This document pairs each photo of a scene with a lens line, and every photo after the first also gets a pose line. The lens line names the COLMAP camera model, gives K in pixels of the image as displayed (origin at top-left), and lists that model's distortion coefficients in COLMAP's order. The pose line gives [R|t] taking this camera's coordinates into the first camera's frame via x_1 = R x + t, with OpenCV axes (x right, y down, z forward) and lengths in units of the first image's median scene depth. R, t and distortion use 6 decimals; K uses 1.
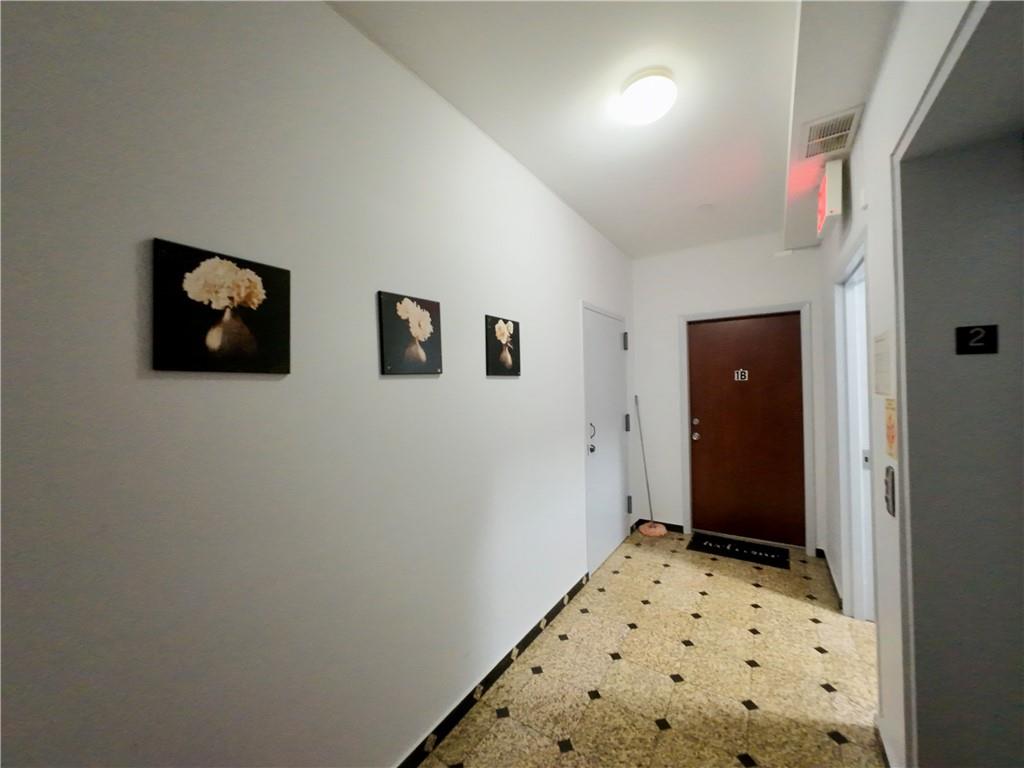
lens RADIAL K [[393.0, 0, 512.1], [0, 393.0, 382.2], [0, 0, 1]] dist [0.001228, -0.000132]
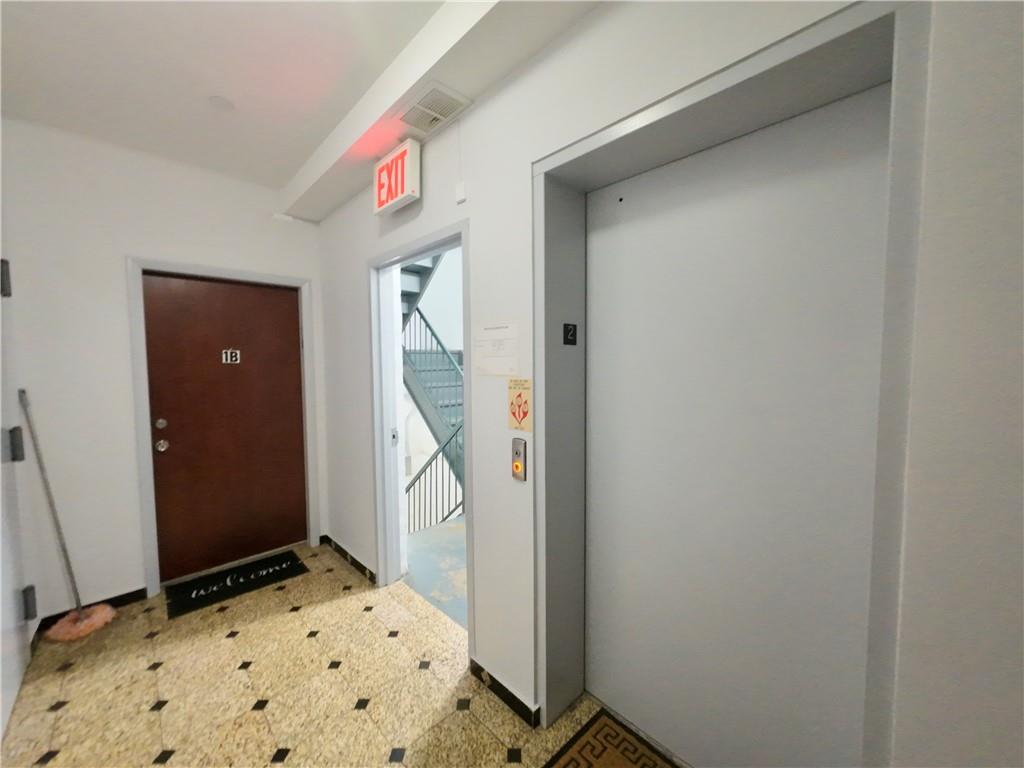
lens RADIAL K [[393.0, 0, 512.7], [0, 393.0, 384.7], [0, 0, 1]] dist [0.001228, -0.000132]
pose [[0.208069, -0.035795, 0.977459, -0.070955], [-0.006948, 0.999251, 0.038072, 0.005705], [-0.978090, -0.014713, 0.207664, 0.341344]]
